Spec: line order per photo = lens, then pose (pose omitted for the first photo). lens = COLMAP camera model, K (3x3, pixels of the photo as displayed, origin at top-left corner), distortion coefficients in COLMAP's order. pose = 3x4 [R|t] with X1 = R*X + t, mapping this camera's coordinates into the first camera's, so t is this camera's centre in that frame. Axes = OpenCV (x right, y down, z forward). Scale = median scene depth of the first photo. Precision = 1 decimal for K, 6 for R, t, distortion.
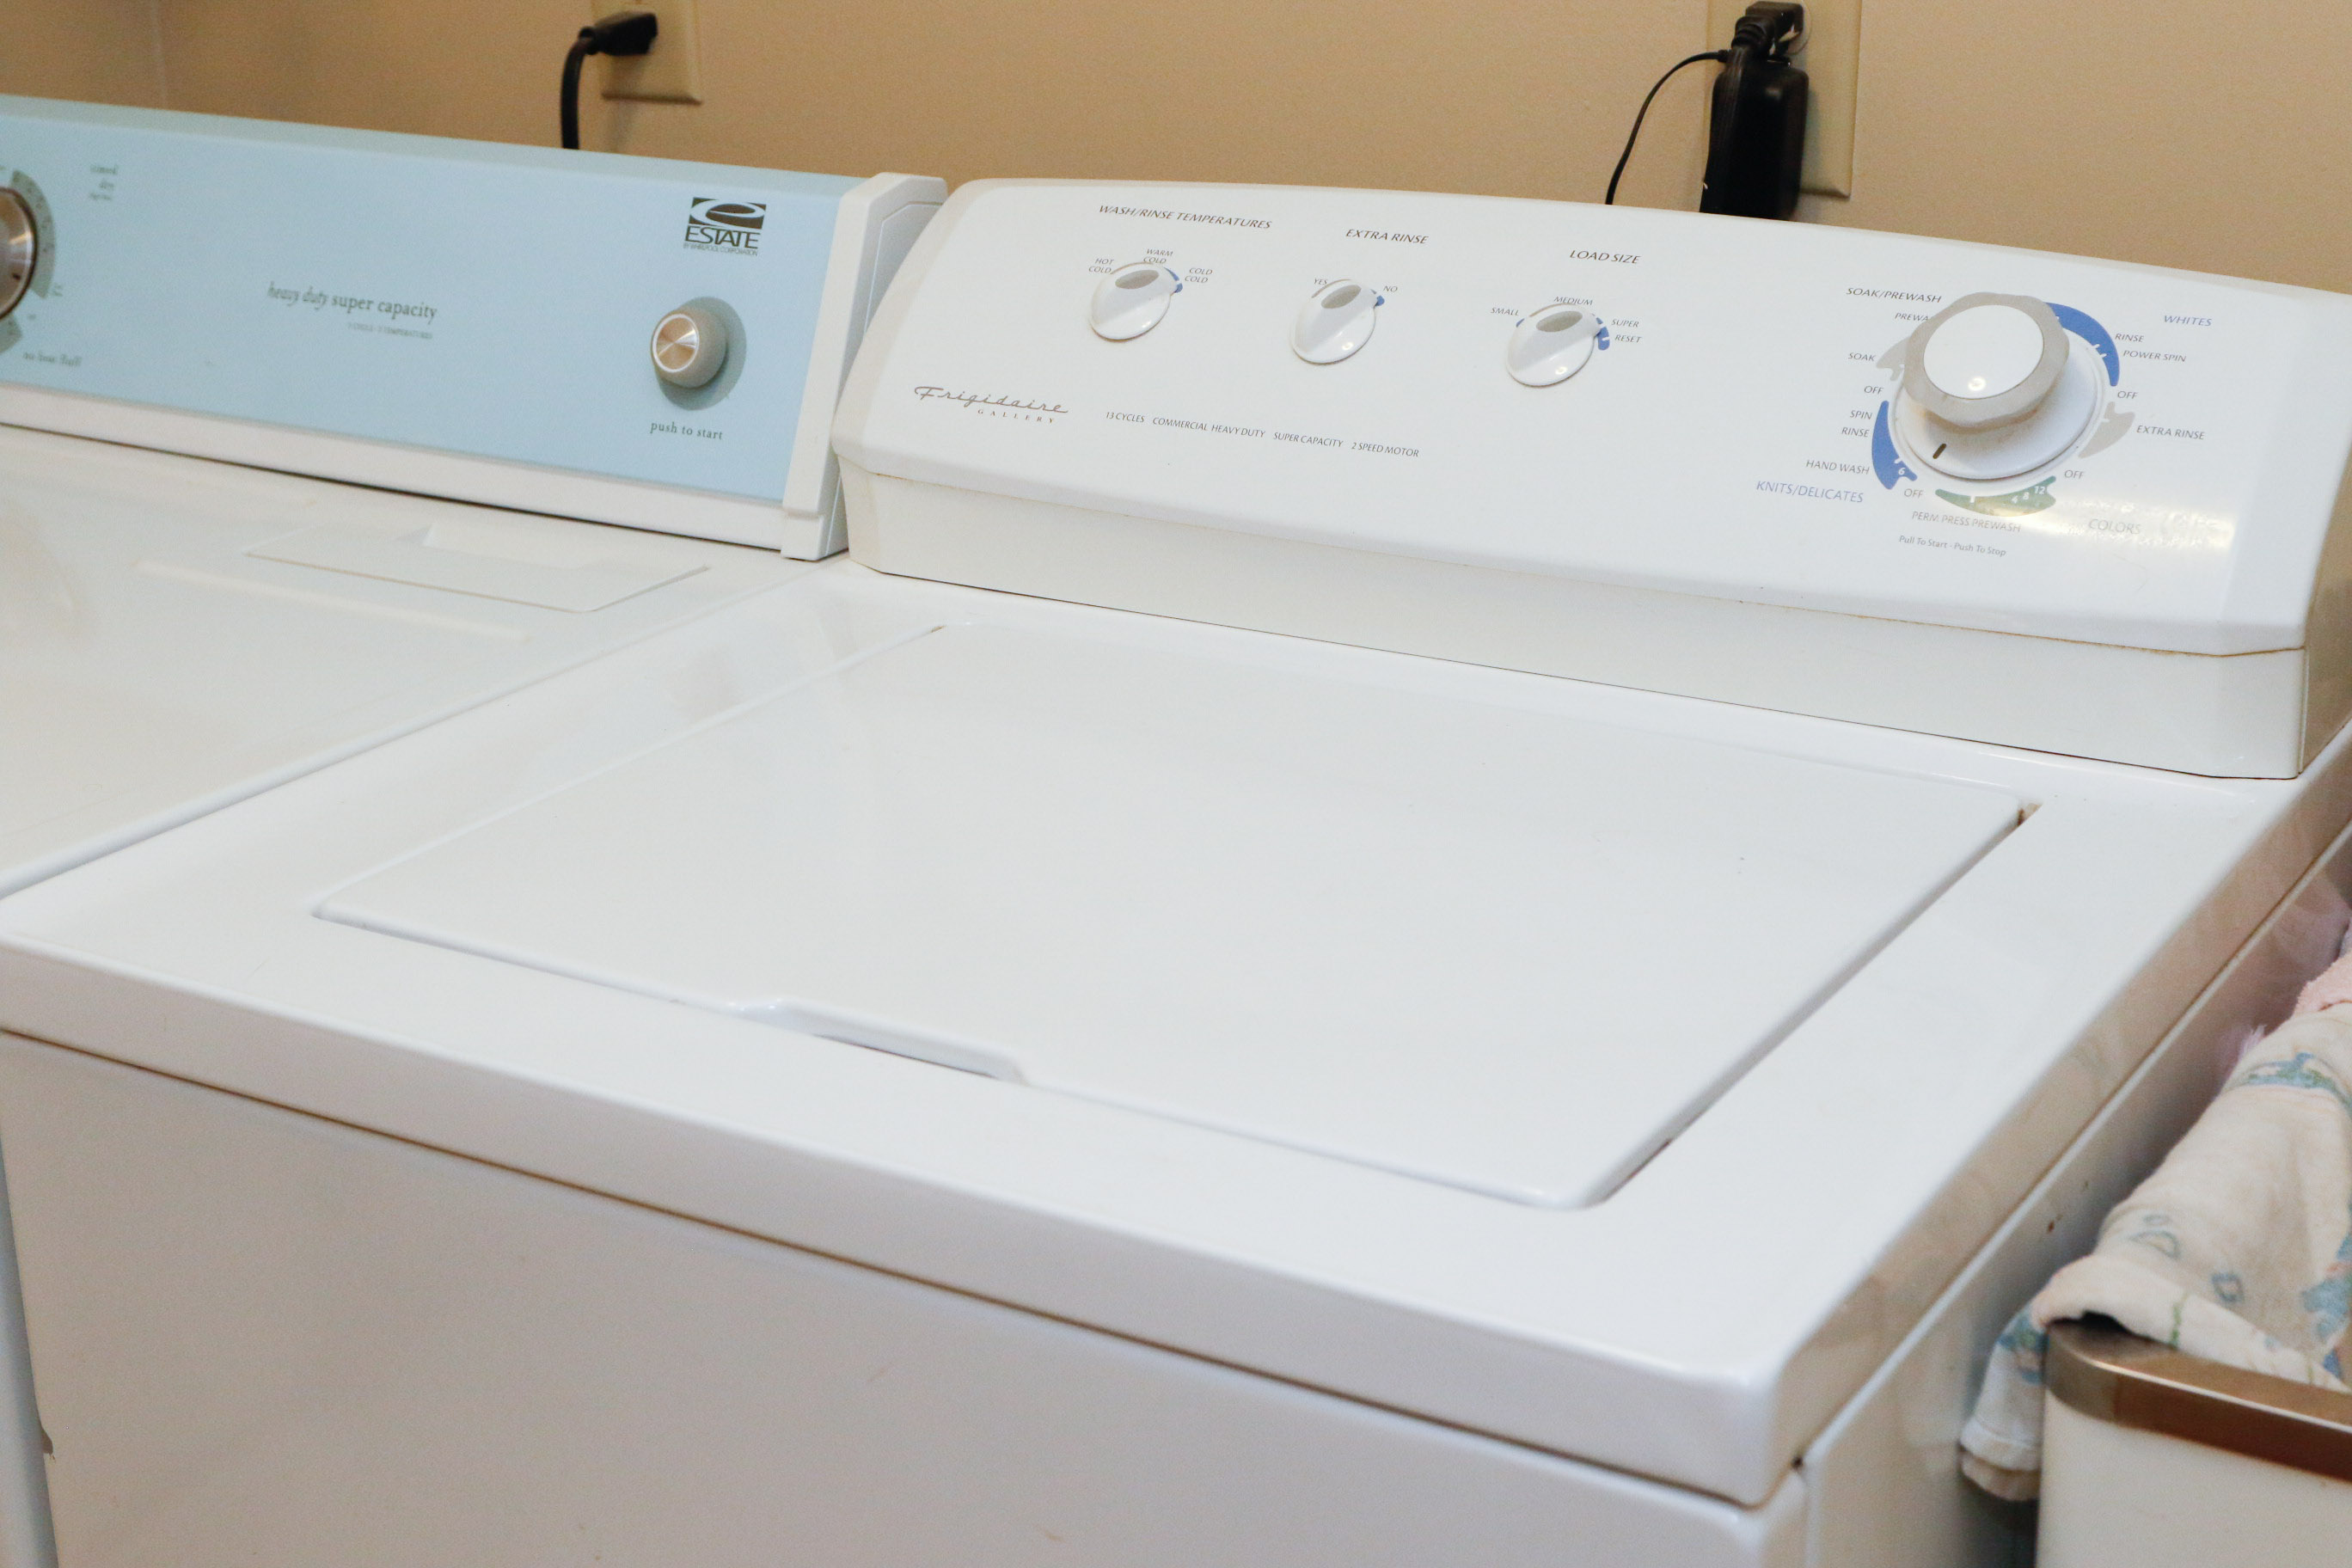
lens RADIAL K [[3619.3, 0, 1175.8], [0, 3619.3, 786.1], [0, 0, 1]] dist [-0.006691, 0.000000]
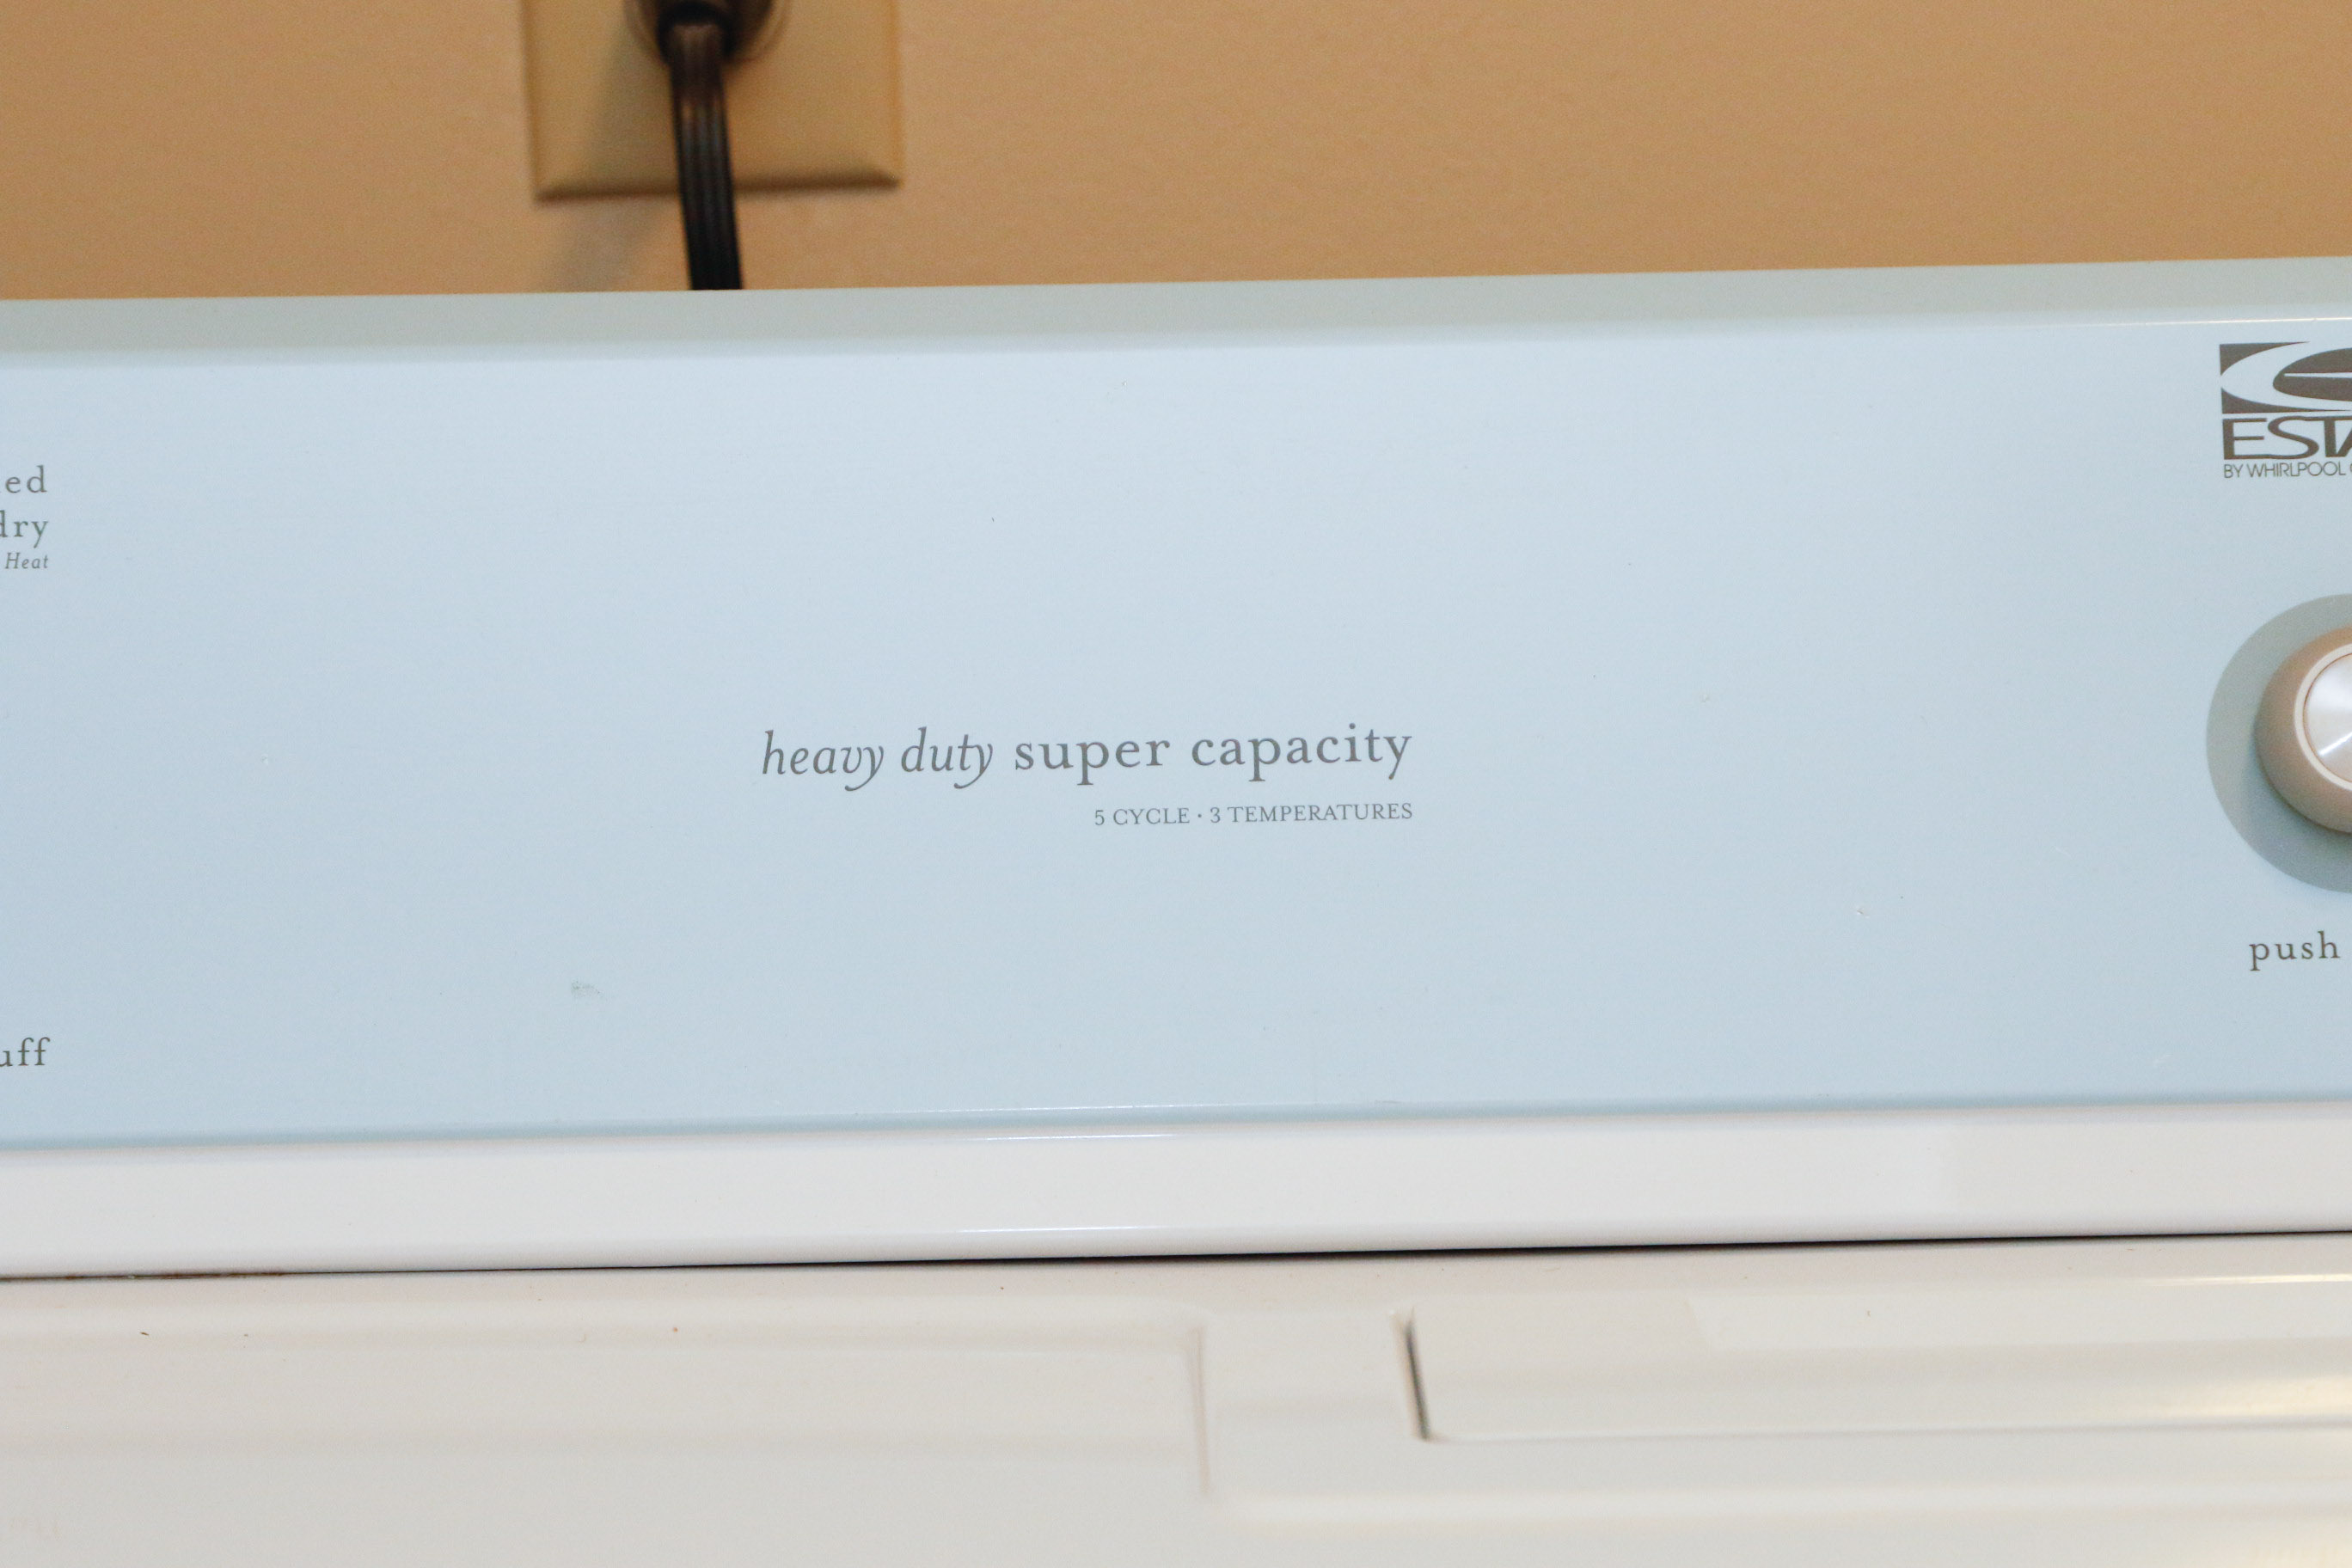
lens RADIAL K [[10362.4, 0, 1112.7], [0, 10362.4, 834.2], [0, 0, 1]] dist [0.606402, 0.000000]
pose [[0.831073, -0.115254, 0.544091, -0.855355], [0.183955, 0.980194, -0.073350, -0.055413], [-0.524861, 0.161048, 0.835814, 0.161053]]
